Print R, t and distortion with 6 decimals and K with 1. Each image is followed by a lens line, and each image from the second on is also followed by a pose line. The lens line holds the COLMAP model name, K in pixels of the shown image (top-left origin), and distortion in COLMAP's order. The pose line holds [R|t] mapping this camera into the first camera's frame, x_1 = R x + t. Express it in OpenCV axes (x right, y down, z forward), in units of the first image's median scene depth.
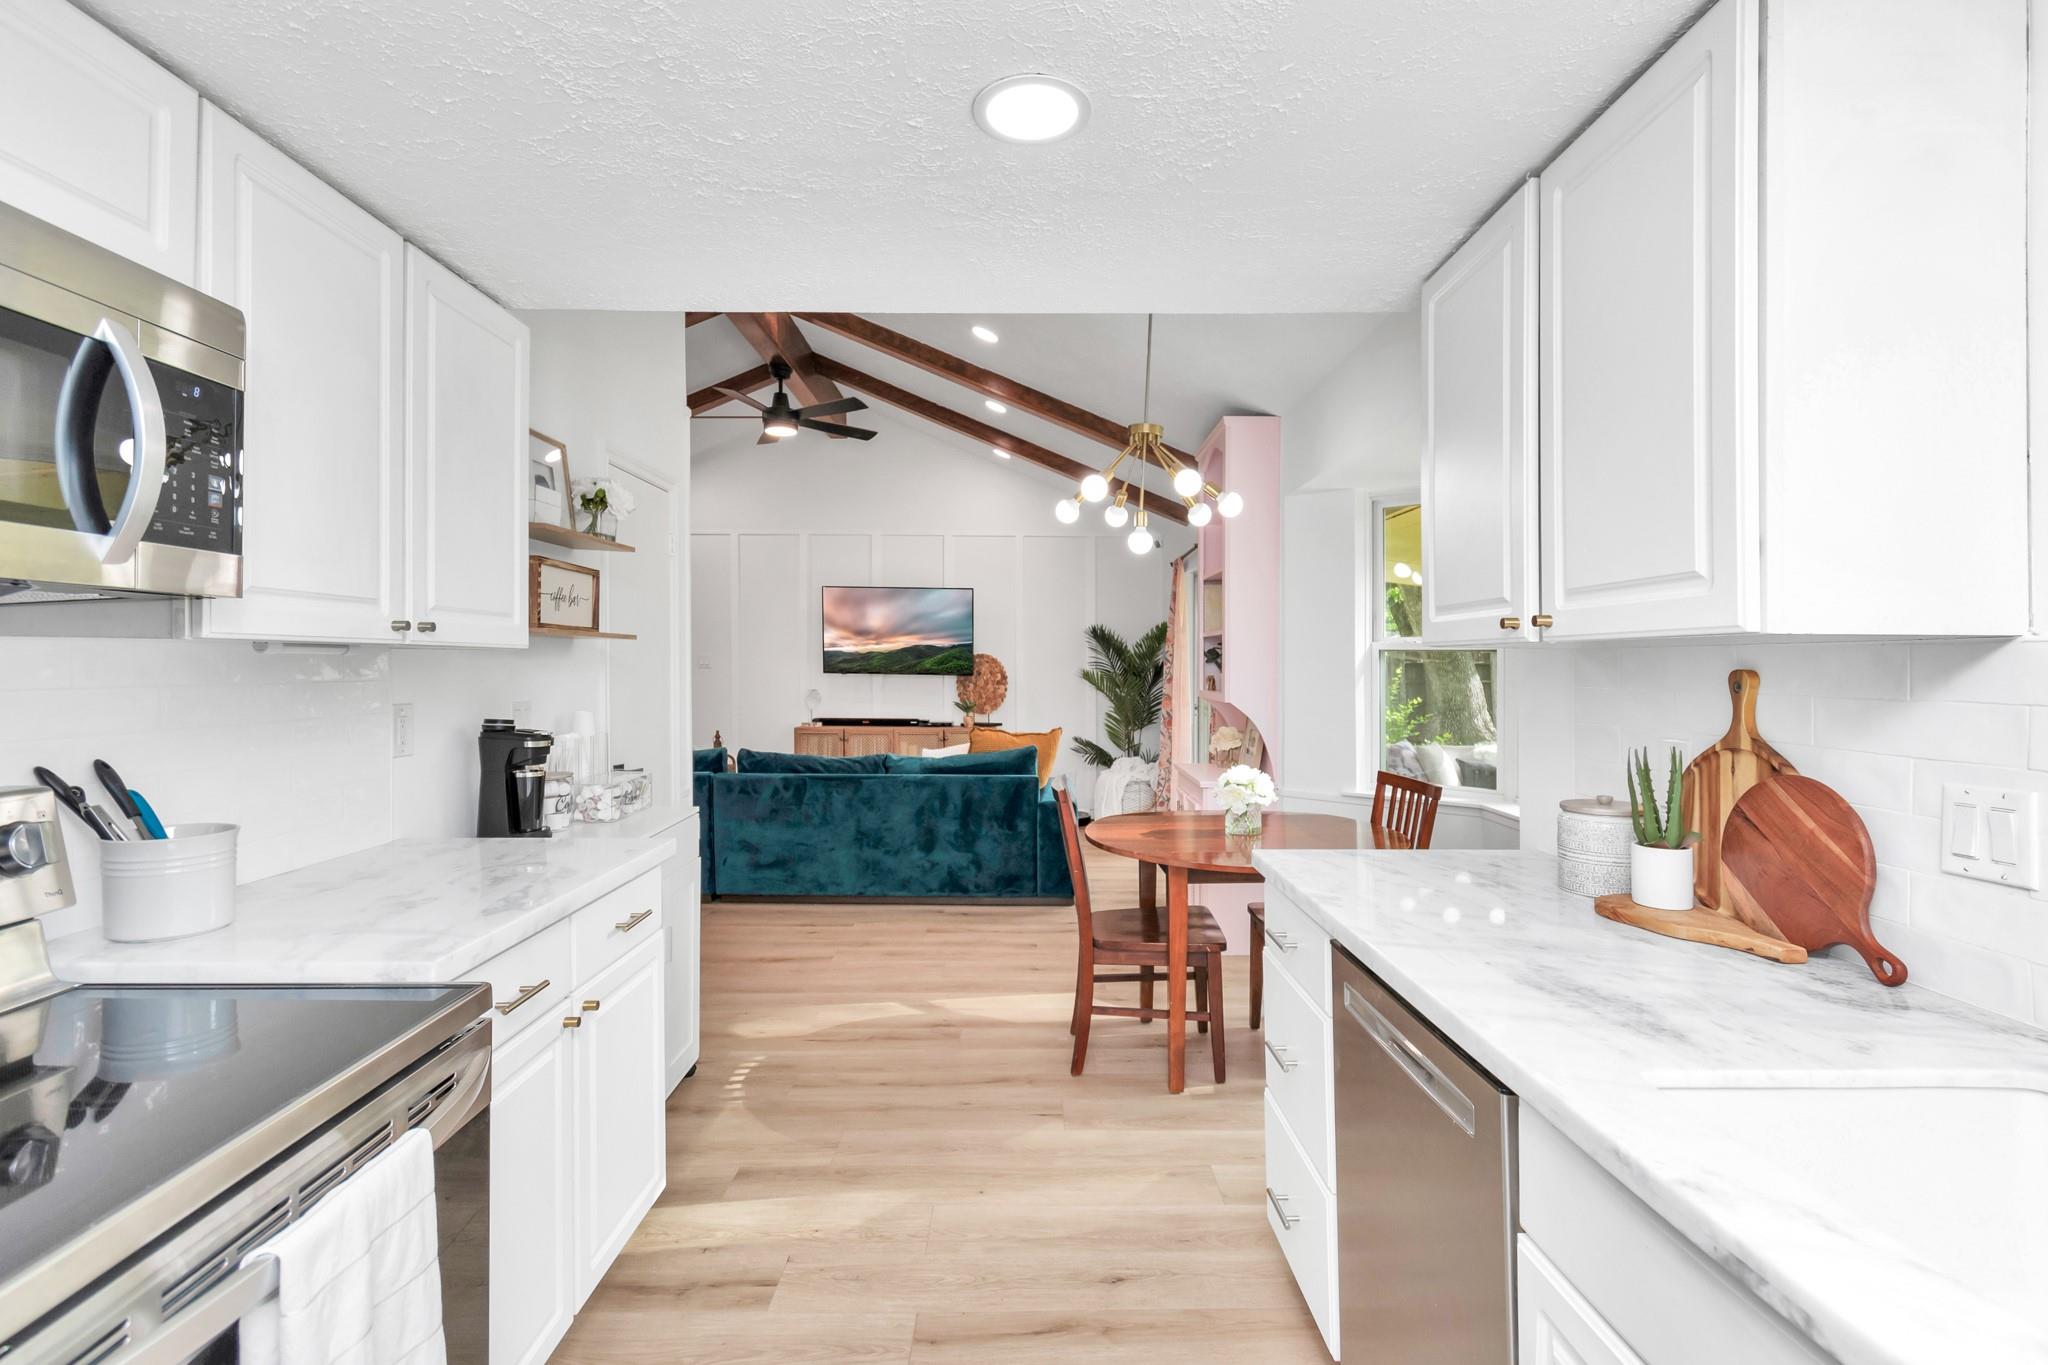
lens RADIAL K [[901.8, 0, 1022.8], [0, 901.8, 666.5], [0, 0, 1]] dist [0.002339, 0.000469]
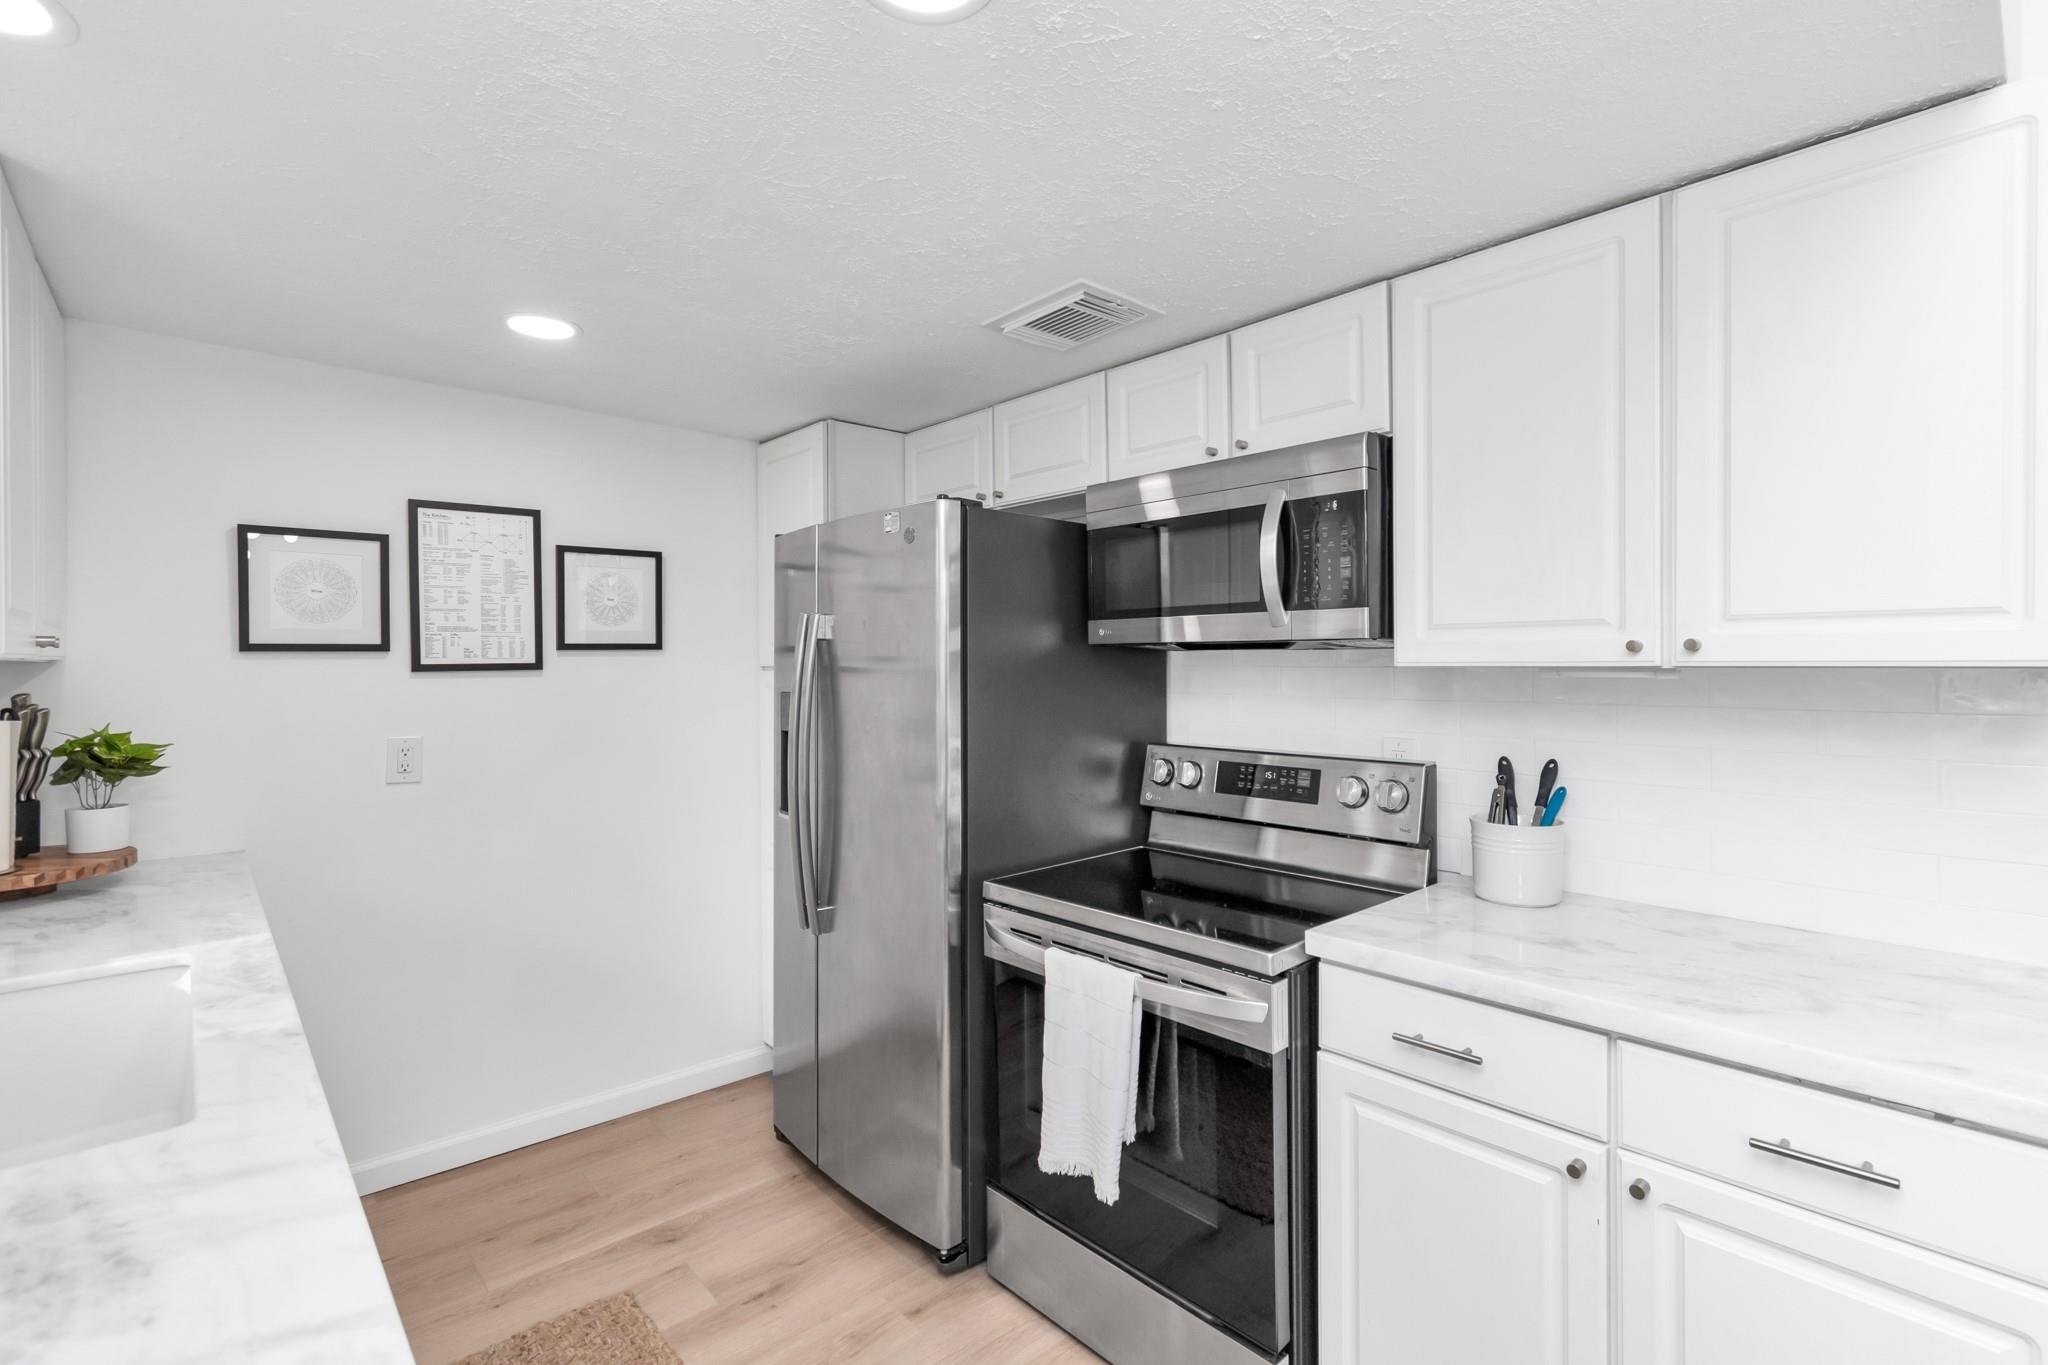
lens RADIAL K [[901.8, 0, 1022.8], [0, 901.8, 666.5], [0, 0, 1]] dist [0.002339, 0.000469]
pose [[-0.725551, 0.008246, -0.688119, 0.541835], [0.000725, 0.999937, 0.011218, -0.051997], [0.688168, 0.007641, -0.725511, 1.833245]]
